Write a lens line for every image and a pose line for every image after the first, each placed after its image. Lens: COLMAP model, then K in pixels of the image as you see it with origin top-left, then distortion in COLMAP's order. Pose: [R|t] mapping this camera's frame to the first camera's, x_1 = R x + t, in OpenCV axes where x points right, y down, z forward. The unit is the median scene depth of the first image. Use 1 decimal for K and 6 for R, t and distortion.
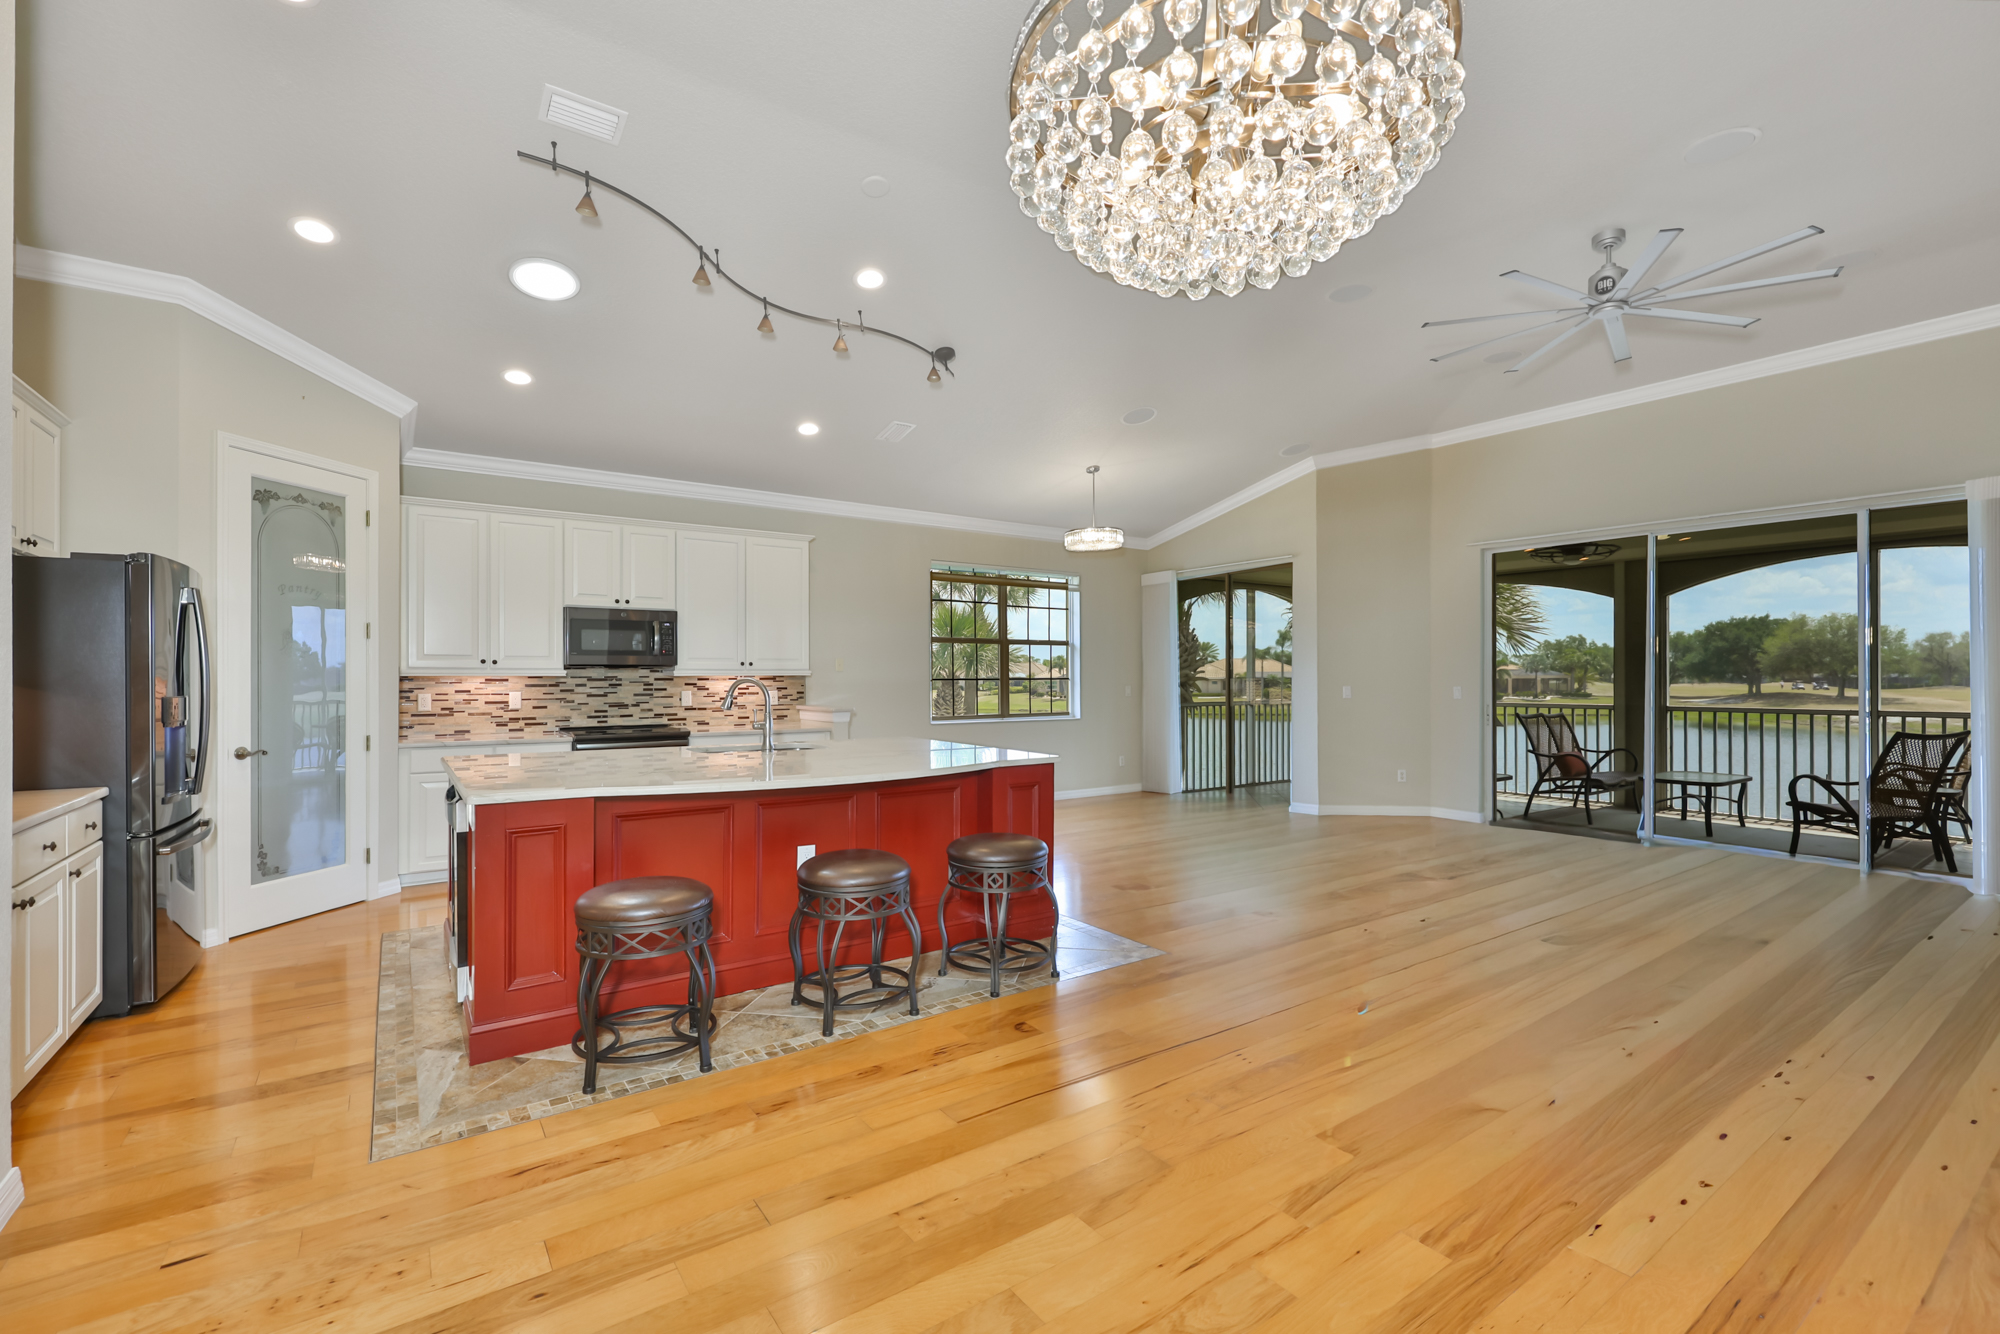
lens RADIAL K [[883.4, 0, 1018.1], [0, 883.4, 678.9], [0, 0, 1]] dist [-0.001046, 0.000924]
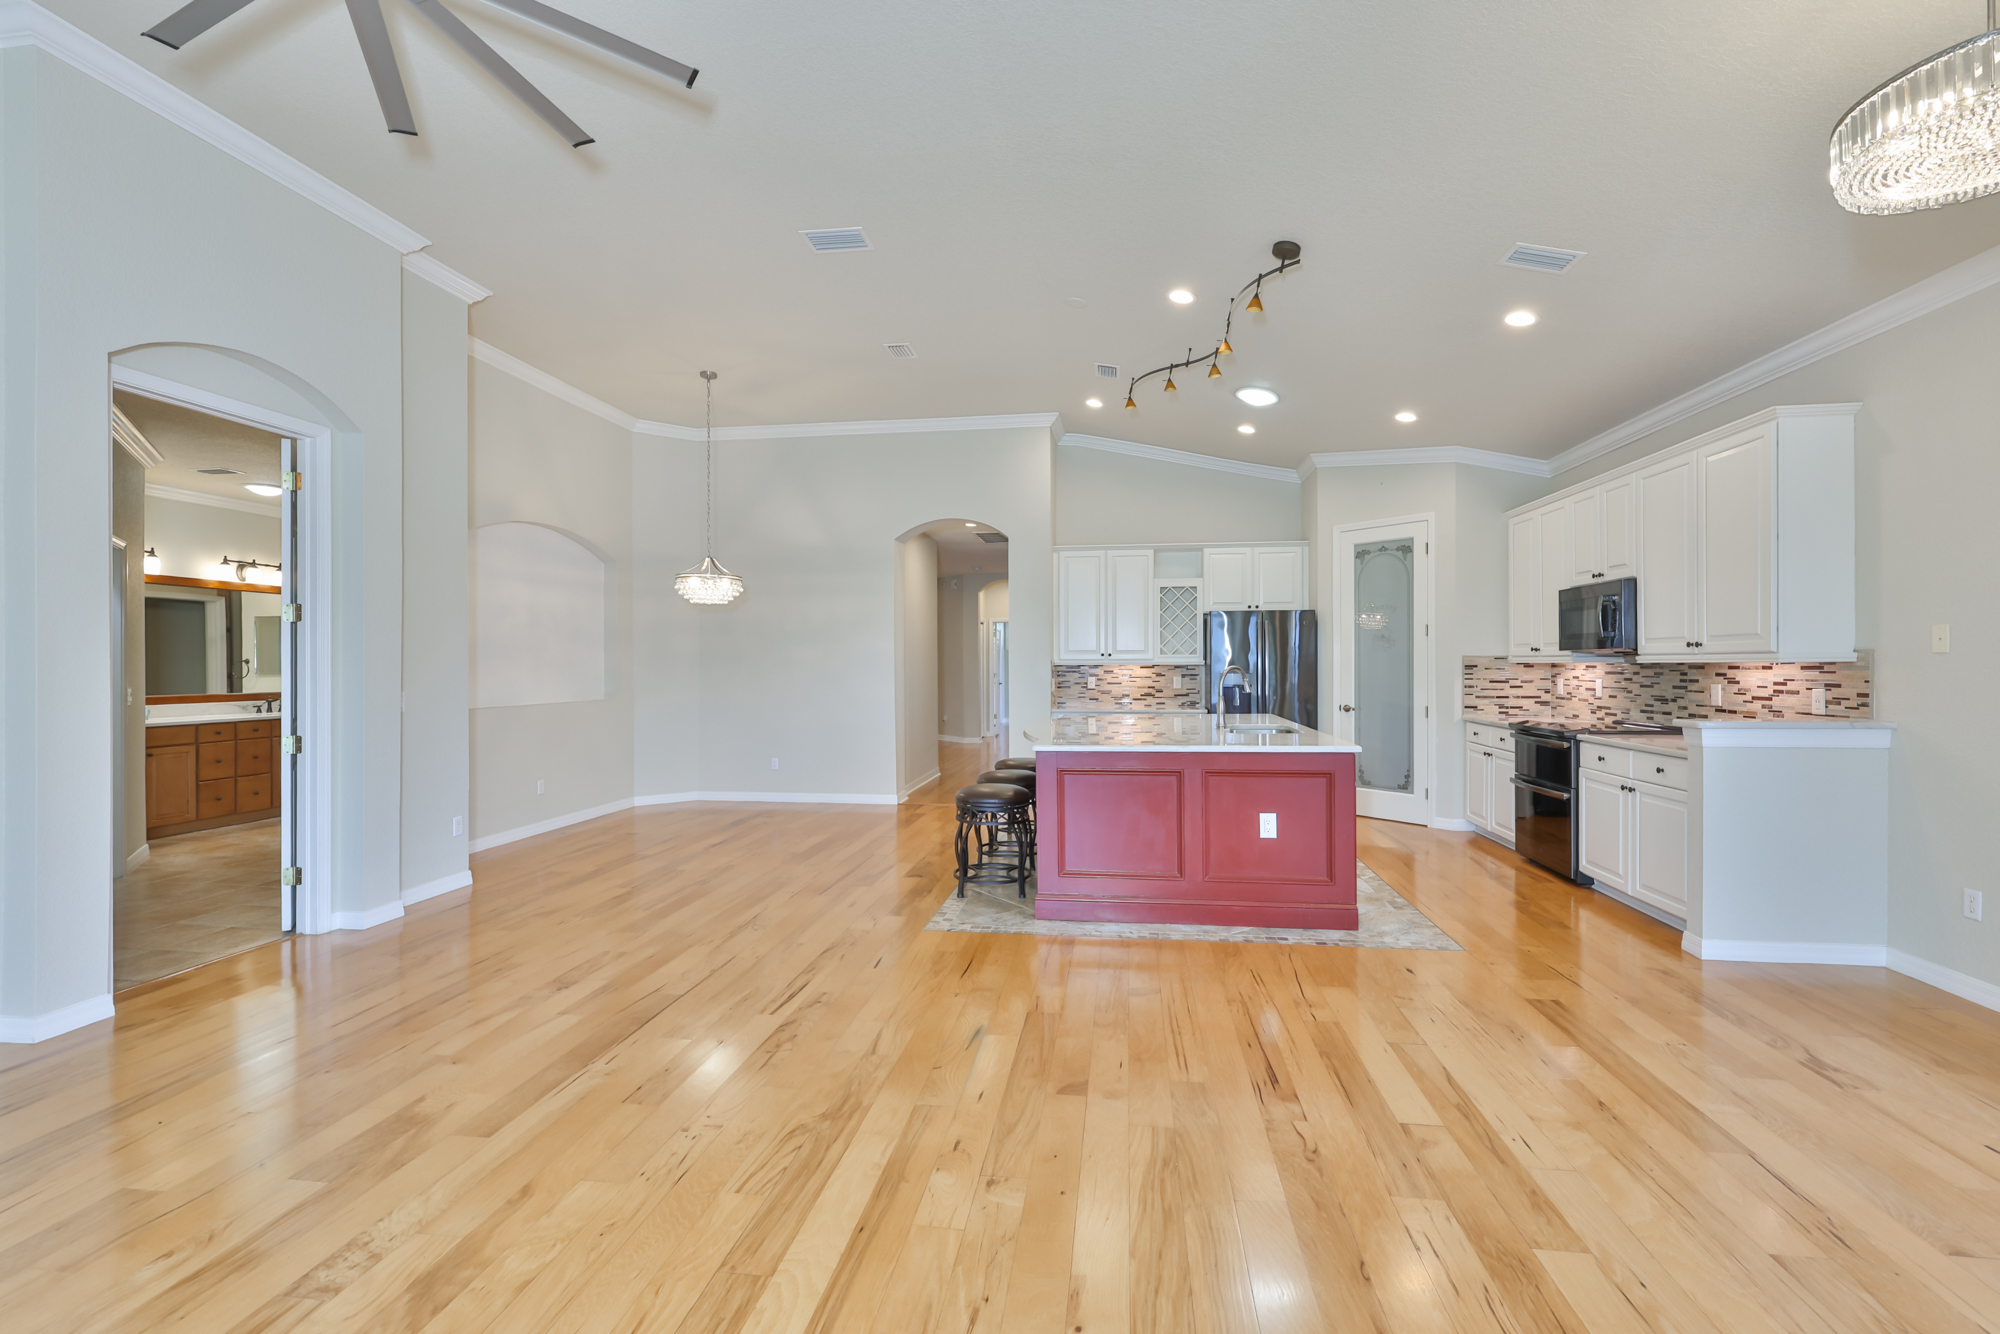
lens RADIAL K [[859.0, 0, 994.2], [0, 859.0, 662.4], [0, 0, 1]] dist [-0.007175, 0.003802]
pose [[-0.705968, 0.002524, -0.708239, 0.549450], [0.002274, 0.999997, 0.001296, -0.006212], [0.708240, -0.000696, -0.705971, 1.176574]]
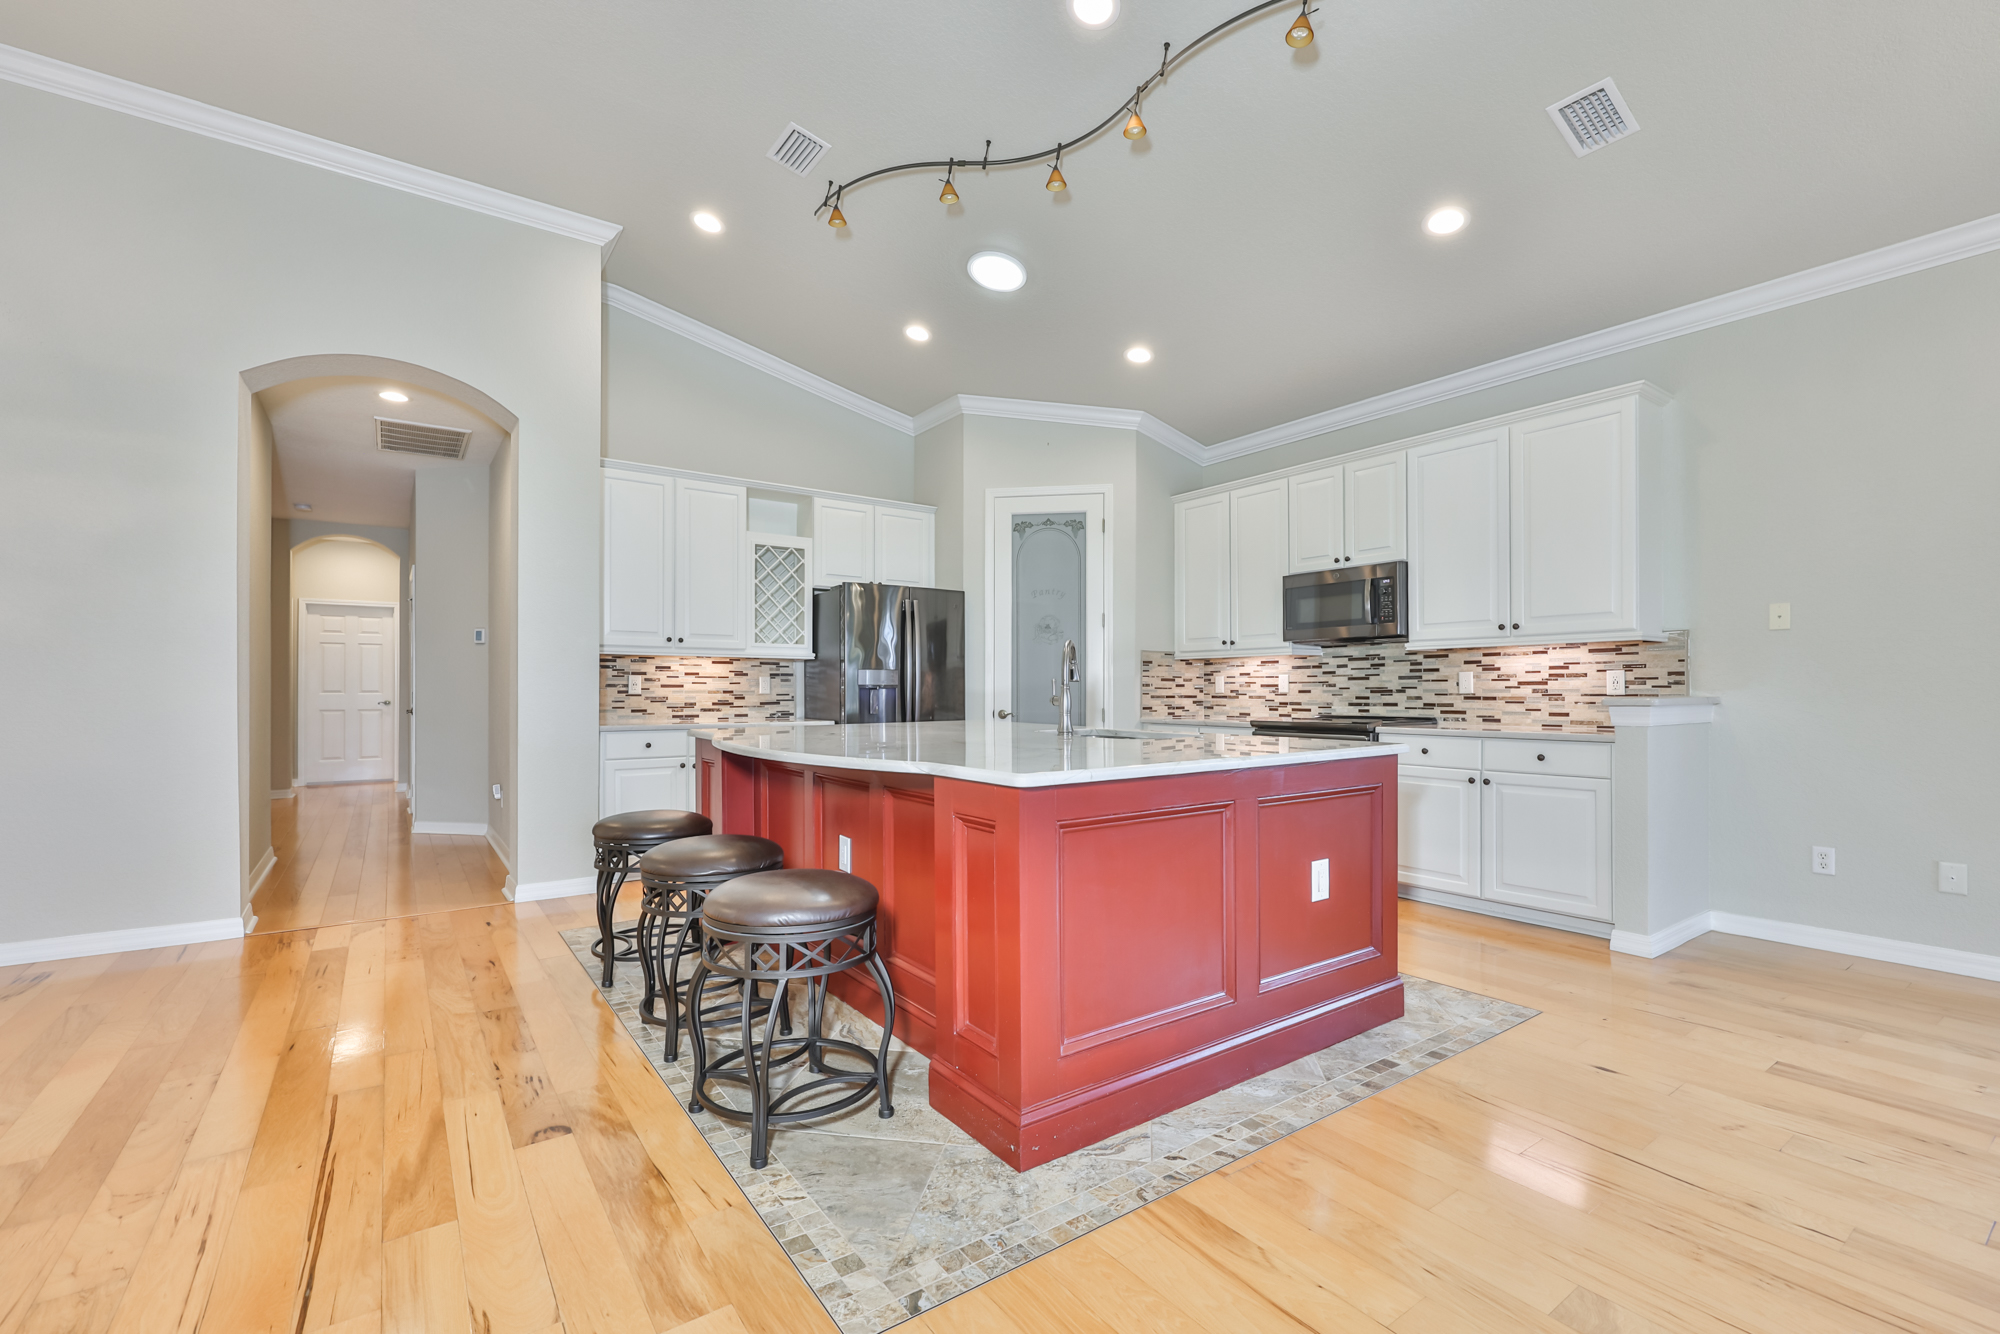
lens RADIAL K [[859.0, 0, 995.8], [0, 859.0, 689.3], [0, 0, 1]] dist [-0.007175, 0.003802]
pose [[-0.015623, -0.002681, -0.999874, 0.335136], [-0.003805, 0.999989, -0.002622, 0.033486], [0.999871, 0.003764, -0.015633, 0.701886]]
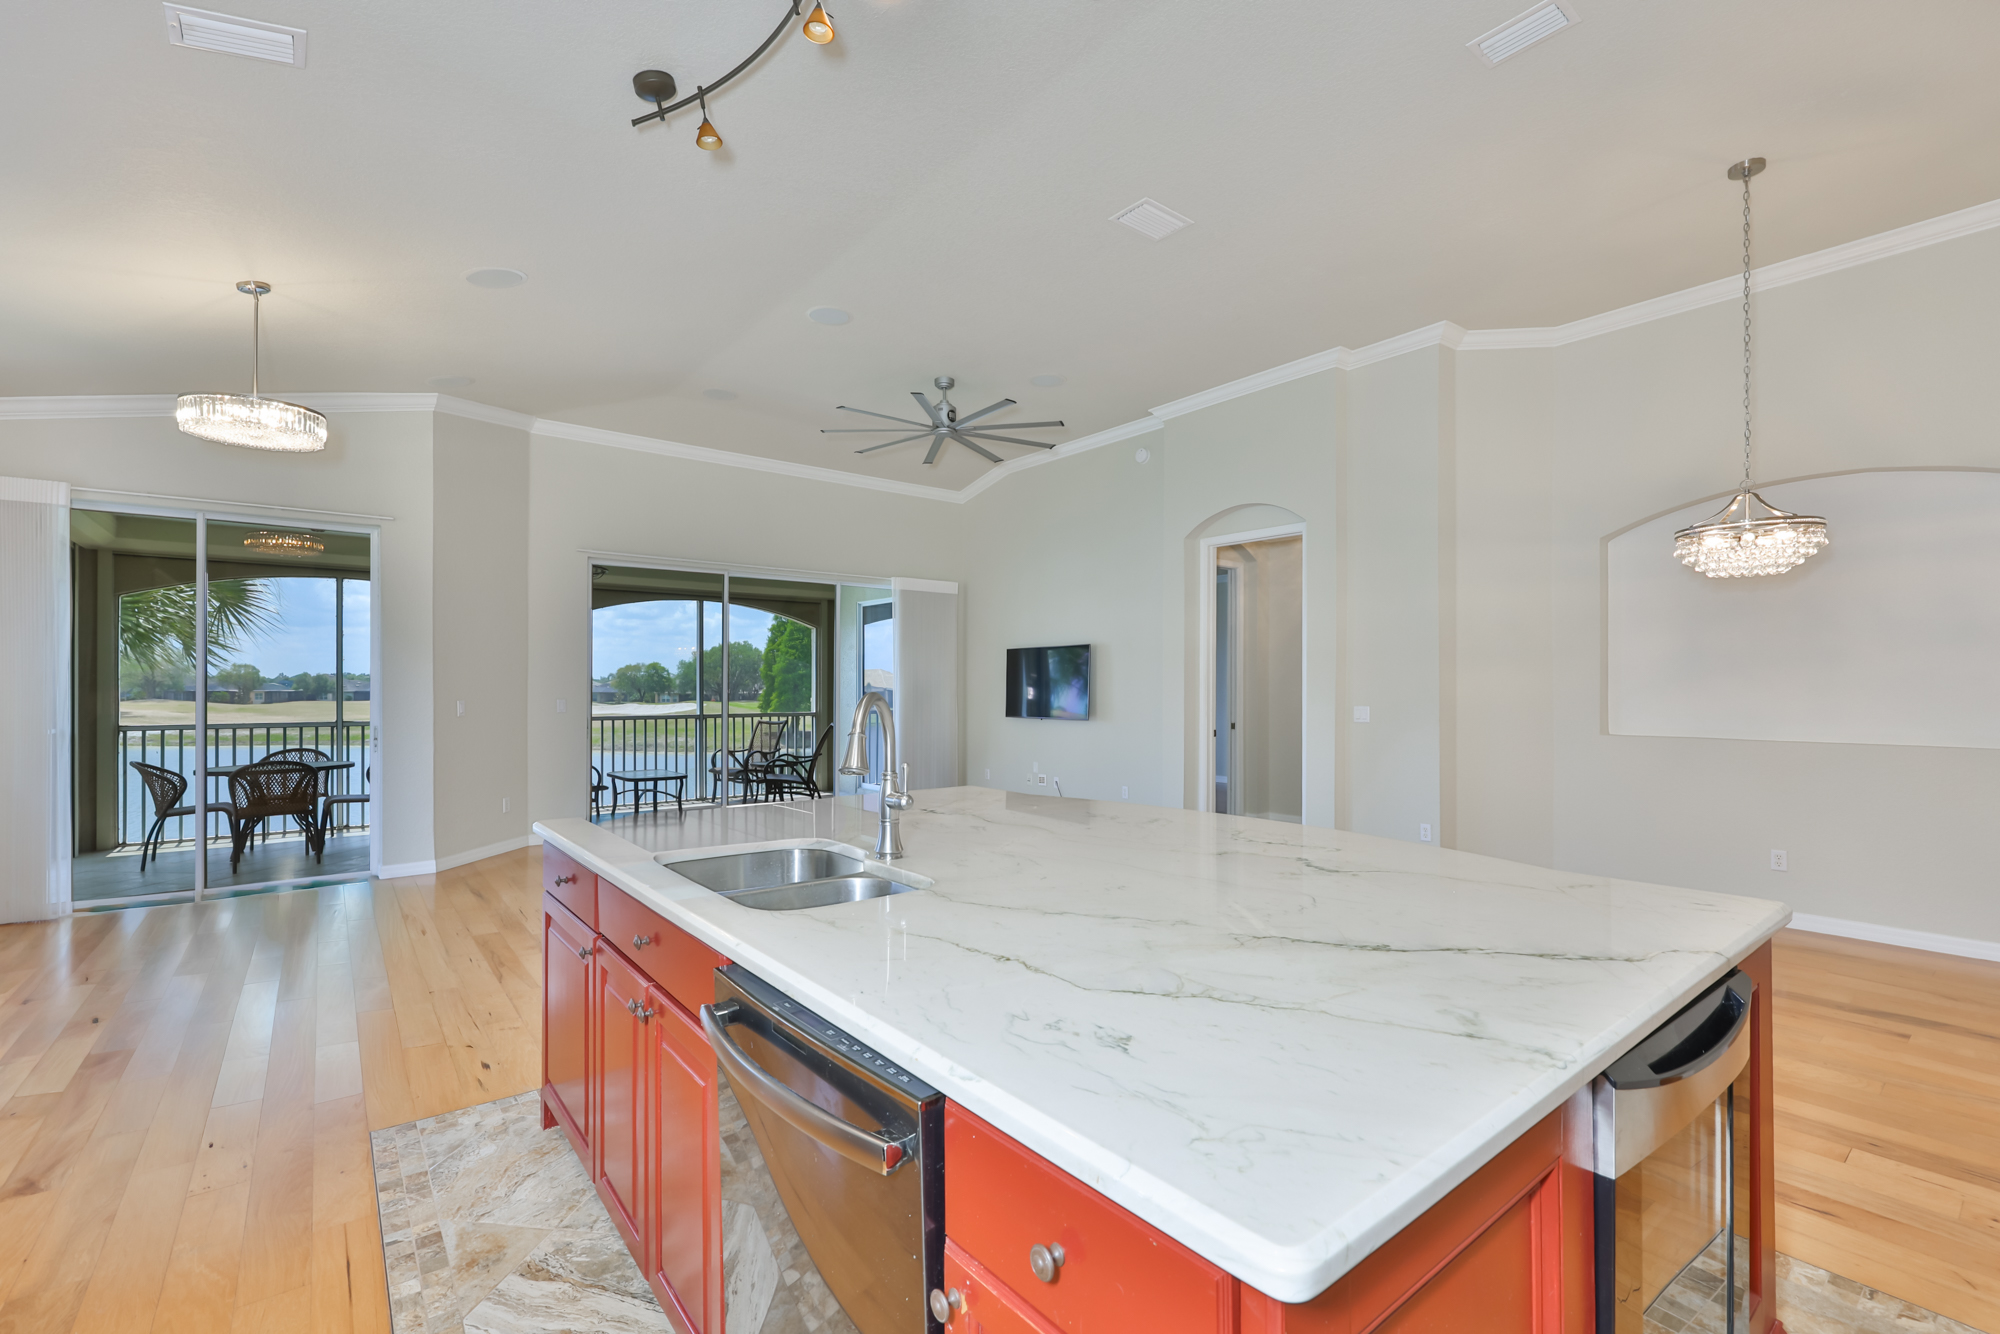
lens RADIAL K [[859.0, 0, 1014.7], [0, 859.0, 685.5], [0, 0, 1]] dist [-0.007175, 0.003802]
pose [[-0.055115, 0.005192, 0.998467, -0.515493], [0.003664, 0.999981, -0.004998, -0.003686], [-0.998473, 0.003383, -0.055133, 0.713928]]
